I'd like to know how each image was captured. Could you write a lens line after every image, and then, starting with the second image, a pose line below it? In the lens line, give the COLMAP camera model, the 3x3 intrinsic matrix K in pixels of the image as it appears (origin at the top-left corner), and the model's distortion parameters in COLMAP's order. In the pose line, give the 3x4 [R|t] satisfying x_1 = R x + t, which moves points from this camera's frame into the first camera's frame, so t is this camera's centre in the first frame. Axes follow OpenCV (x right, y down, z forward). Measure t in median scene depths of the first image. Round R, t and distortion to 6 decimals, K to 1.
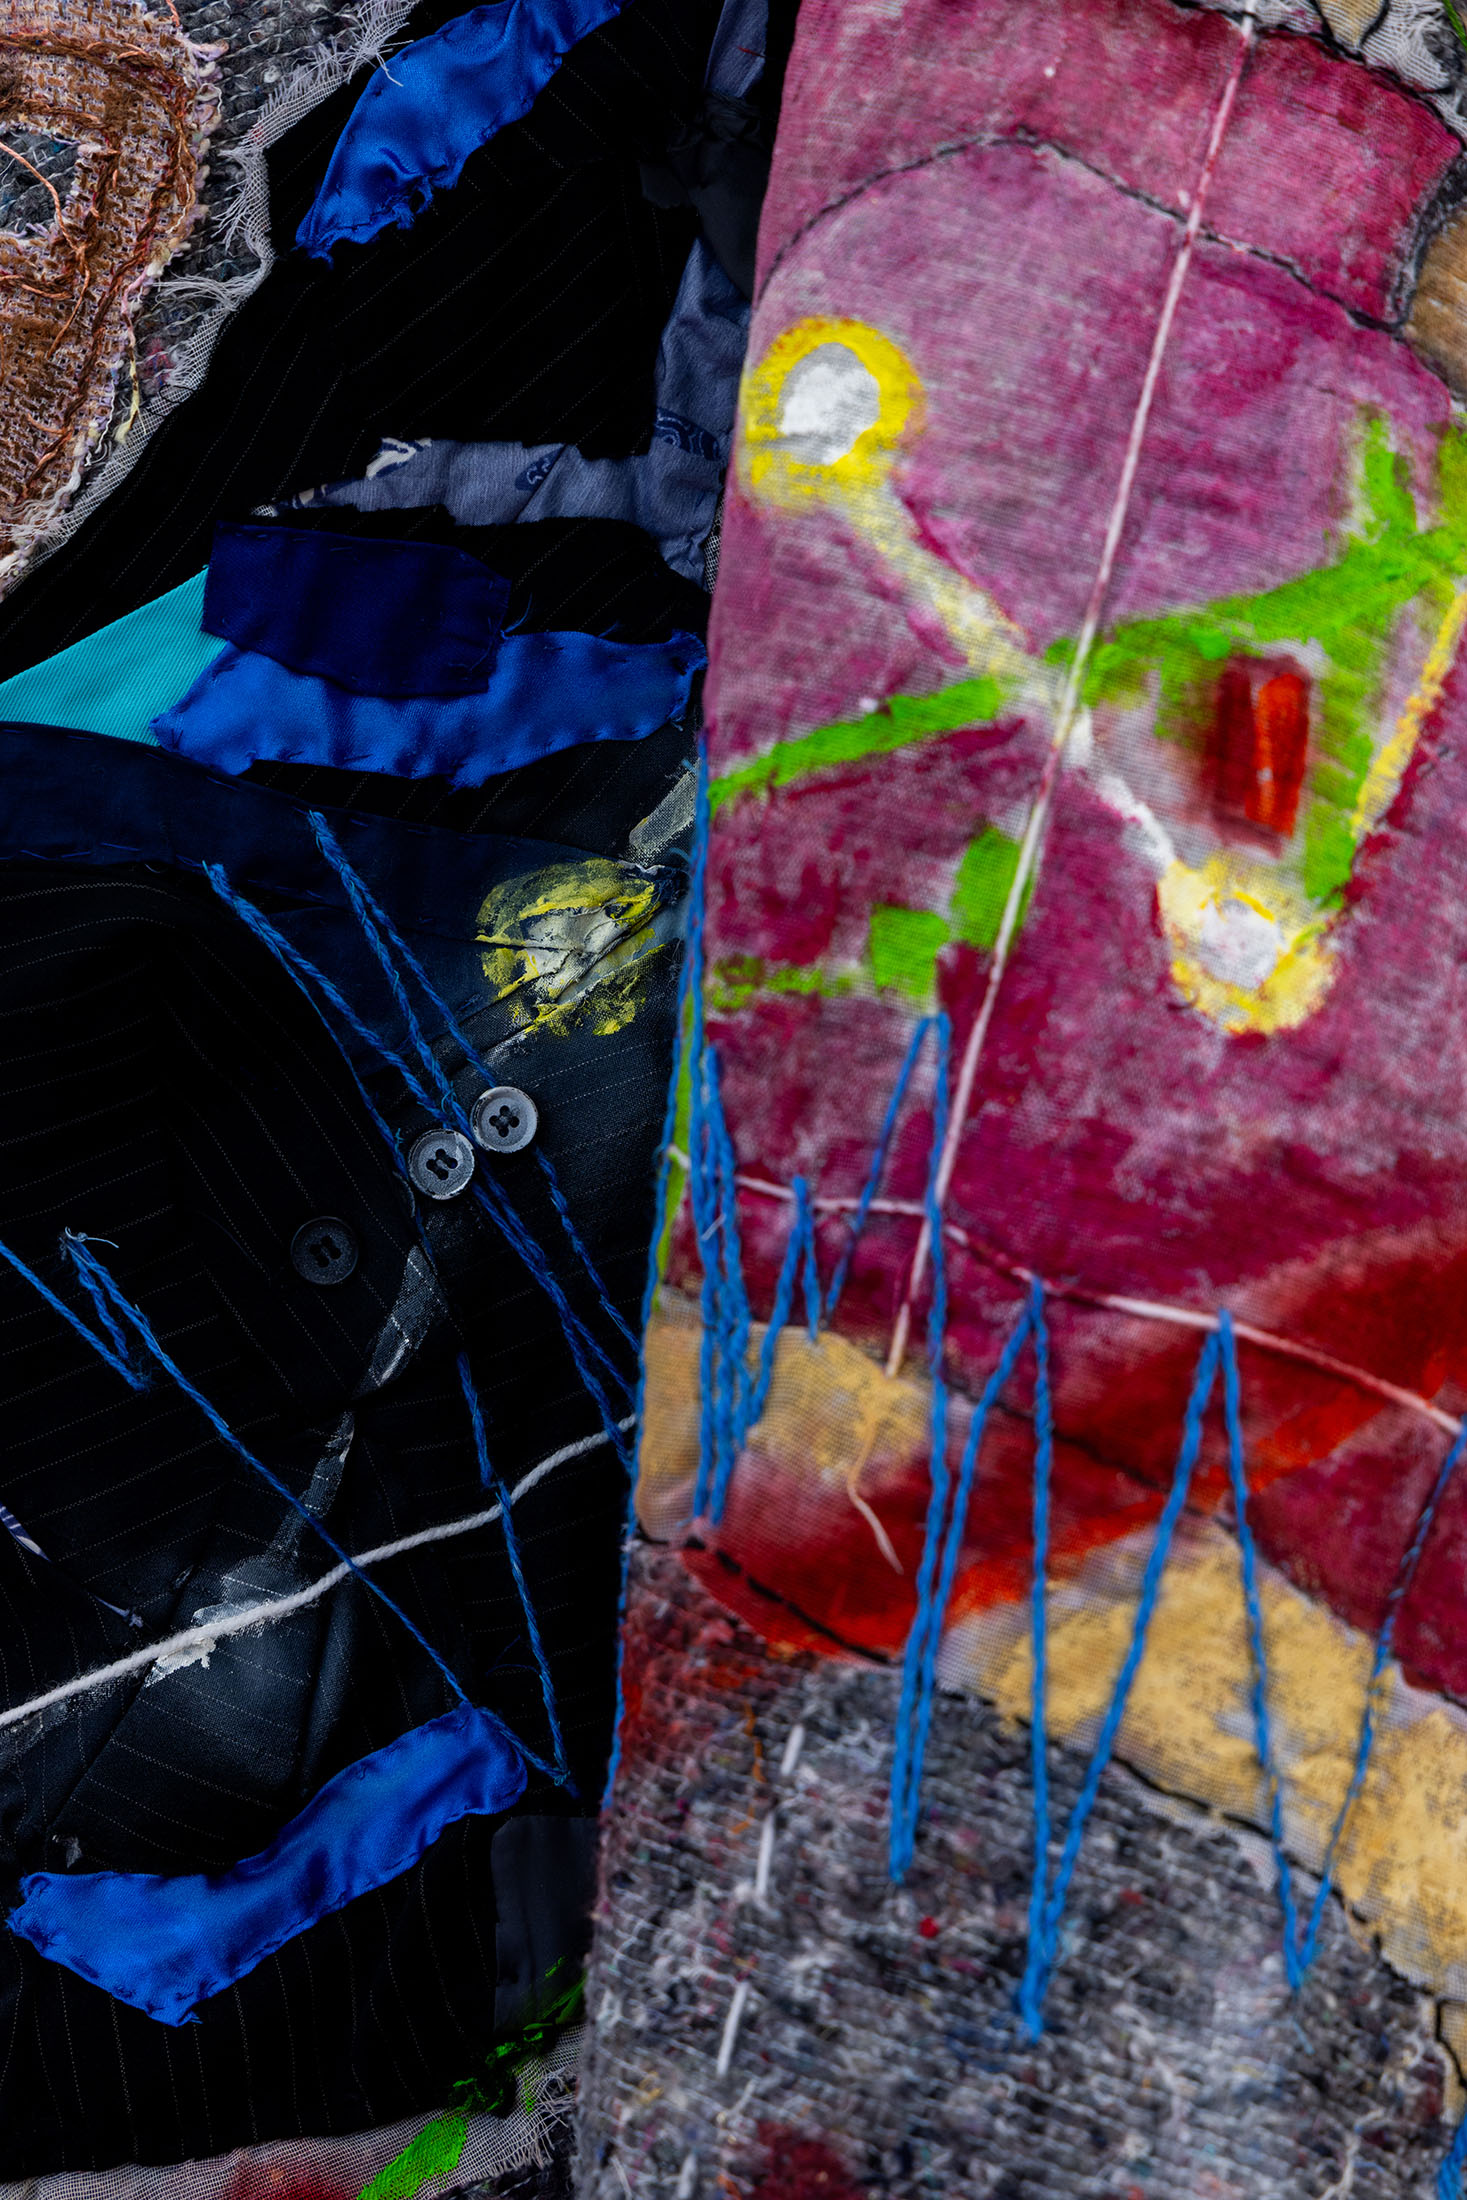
lens RADIAL K [[5069.4, 0, 723.4], [0, 5069.4, 1083.2], [0, 0, 1]] dist [0.038294, 0.000000]
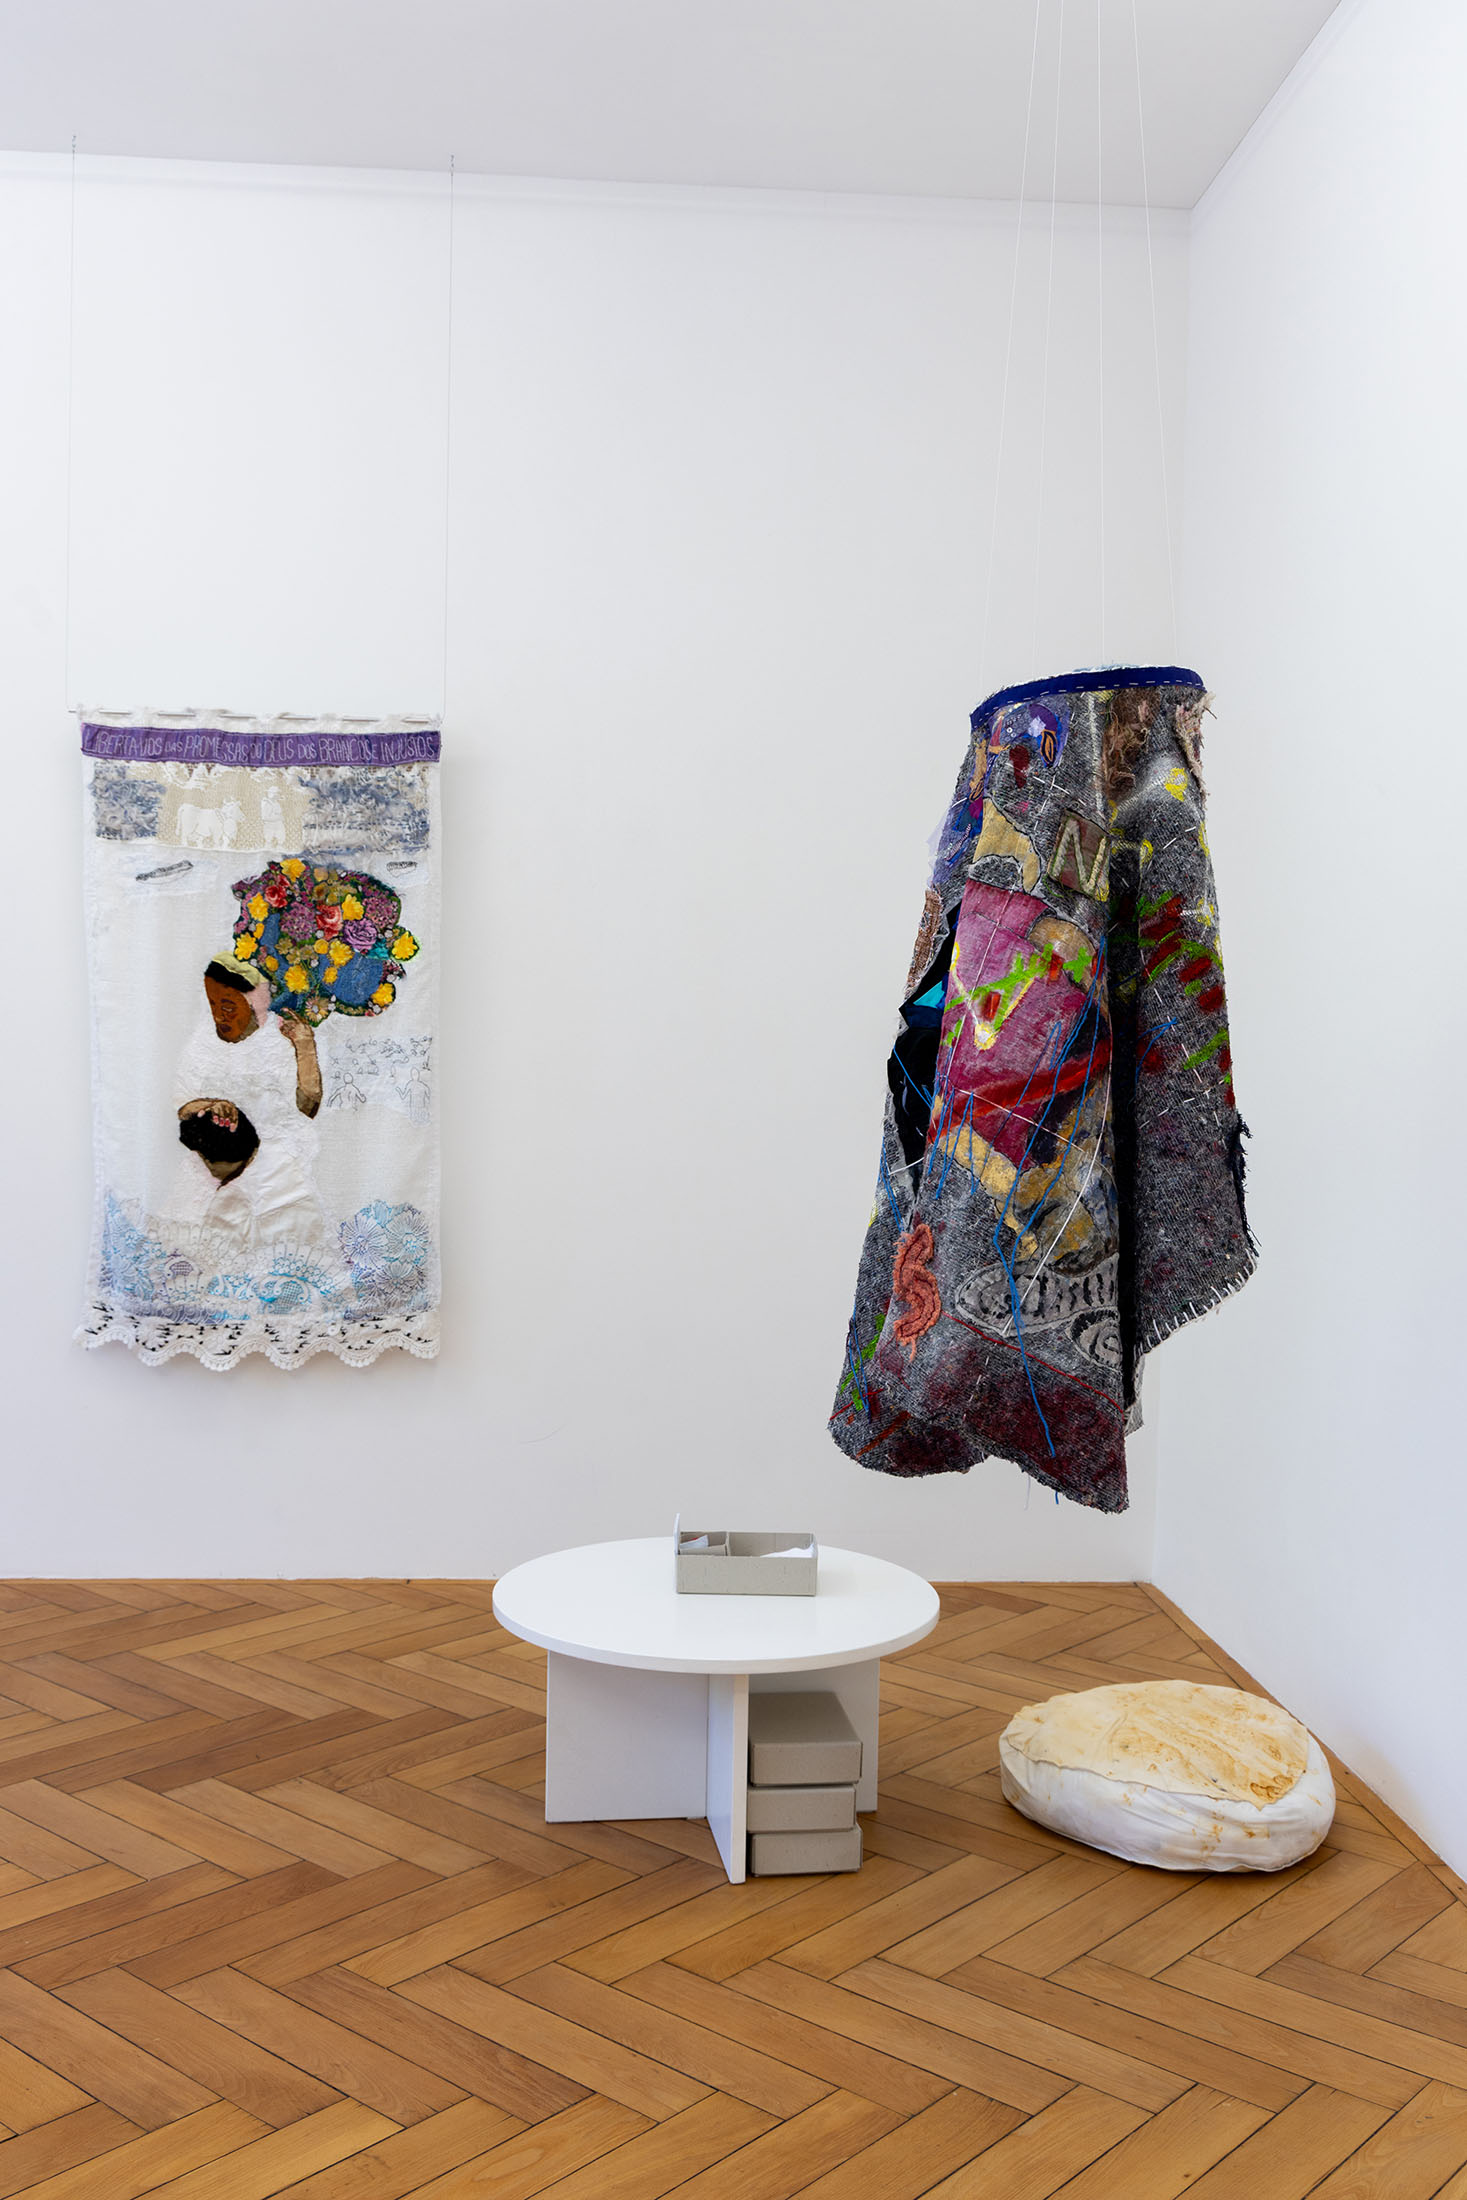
lens RADIAL K [[2097.4, 0, 734.3], [0, 2097.4, 1093.6], [0, 0, 1]] dist [0.020514, 0.000000]
pose [[0.595770, 0.012003, -0.803065, 2.037423], [-0.032195, 0.999442, -0.008946, 0.078877], [0.802509, 0.031184, 0.595824, -0.839310]]
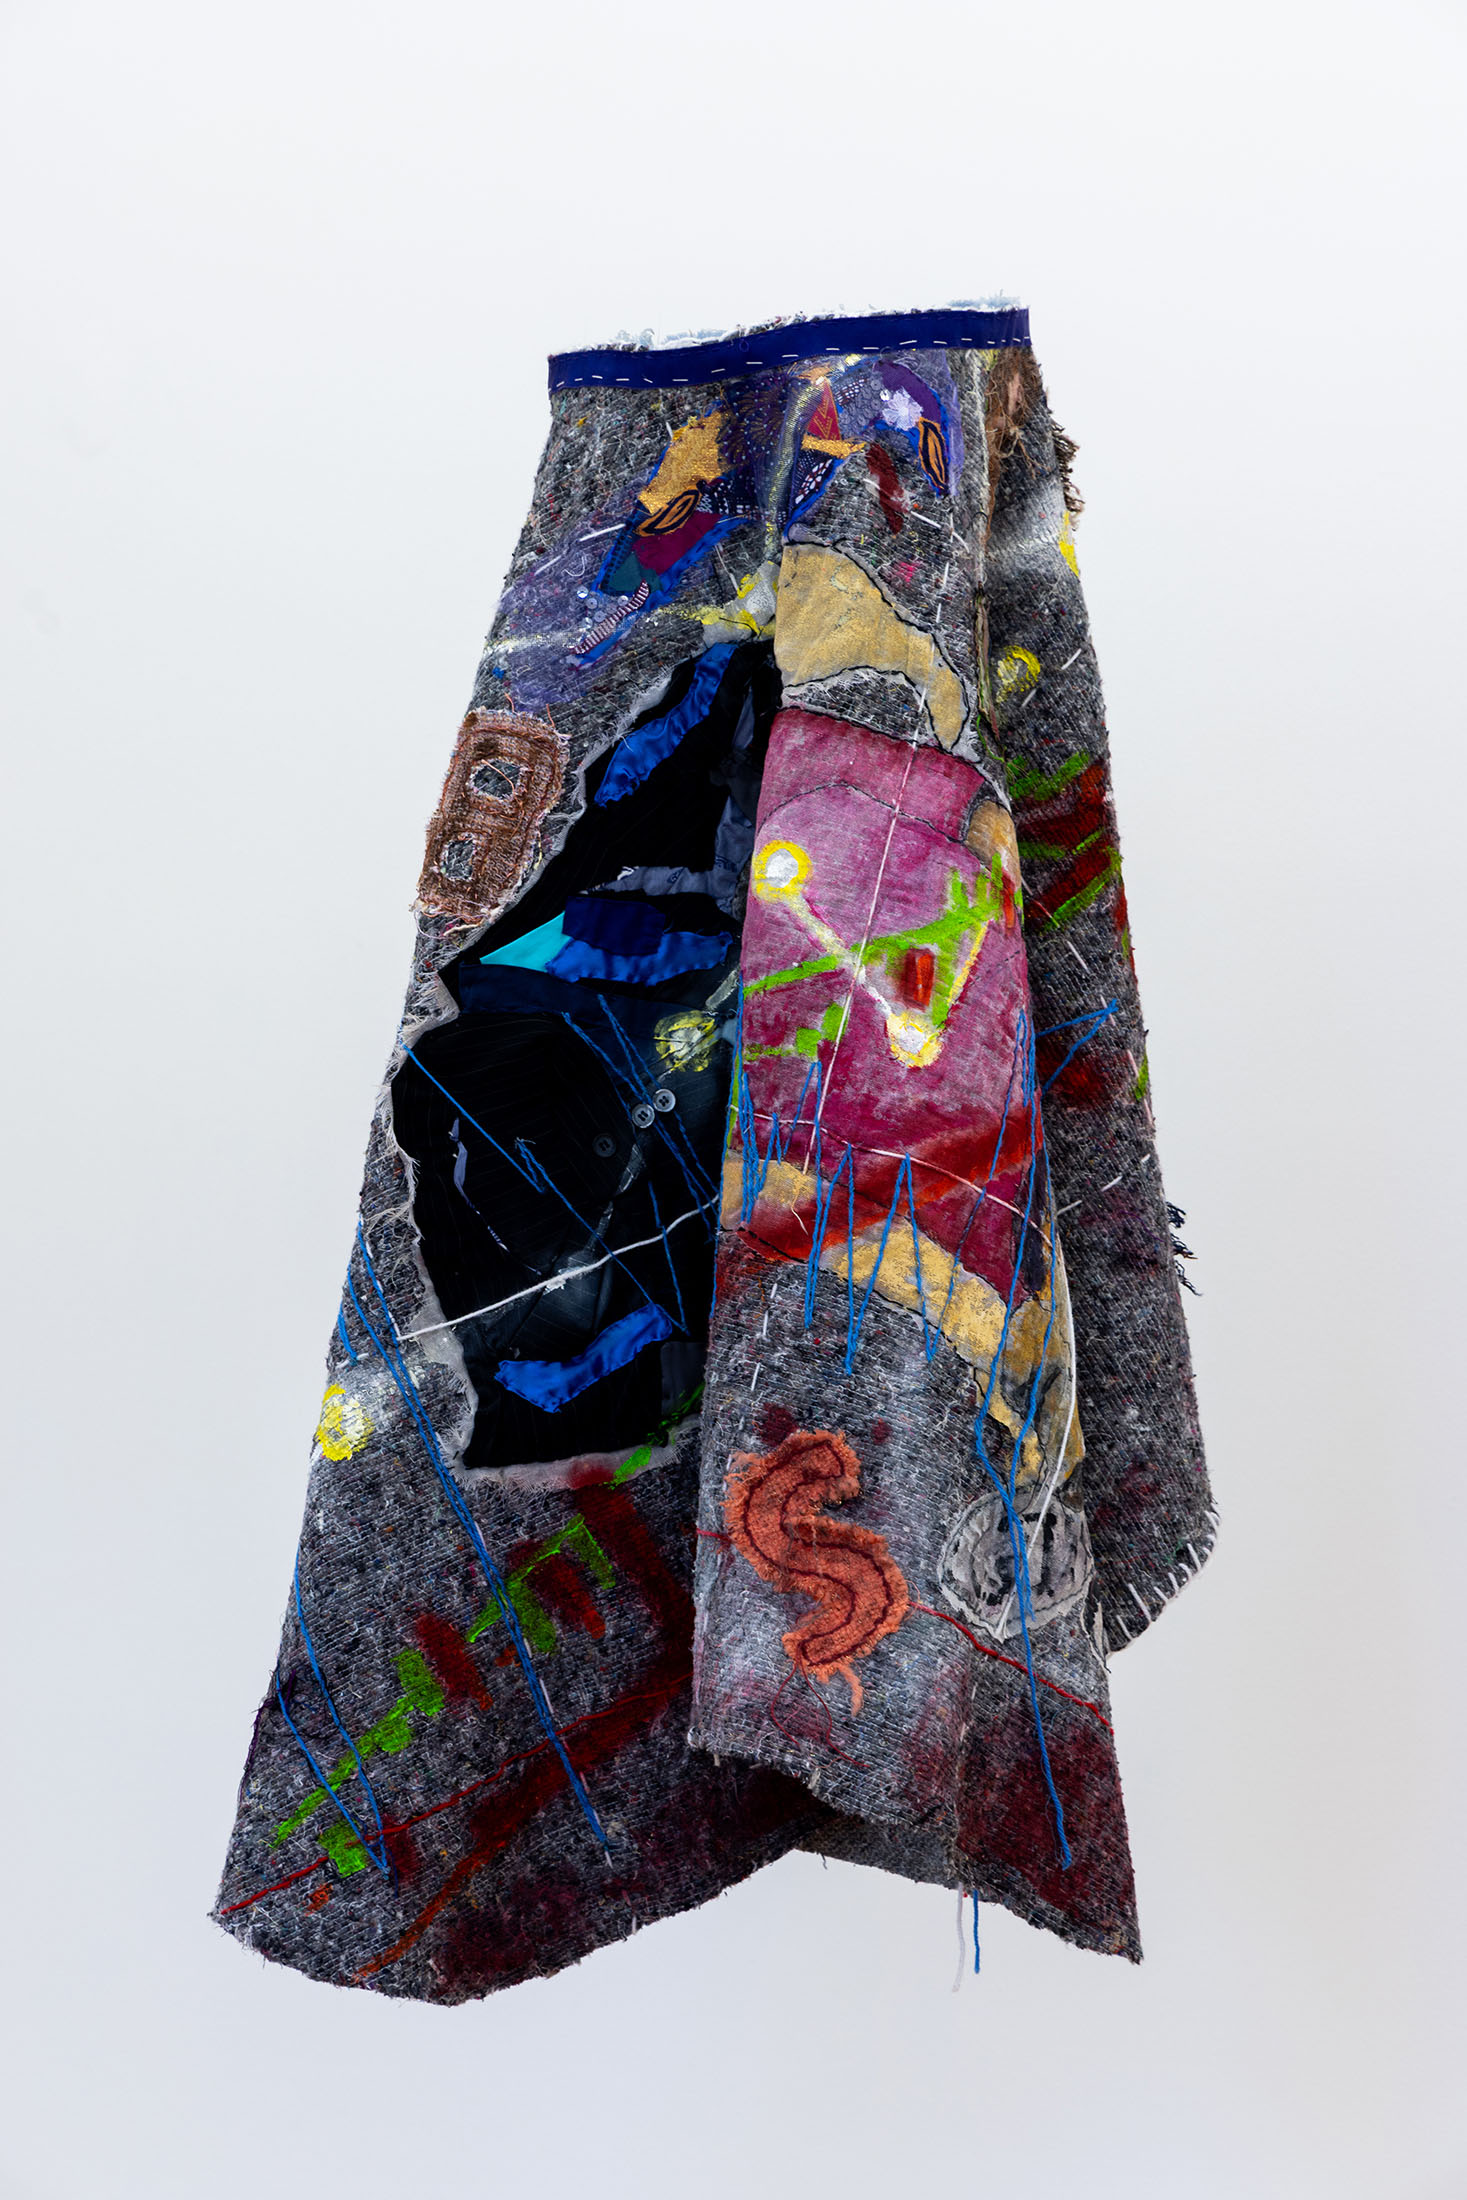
lens RADIAL K [[6554.4, 0, 737.5], [0, 6554.4, 1100.7], [0, 0, 1]] dist [0.110863, 0.000000]
pose [[0.998667, -0.002743, 0.051541, -0.217570], [0.003675, 0.999831, -0.018003, 0.083813], [-0.051483, 0.018168, 0.998509, -3.069952]]
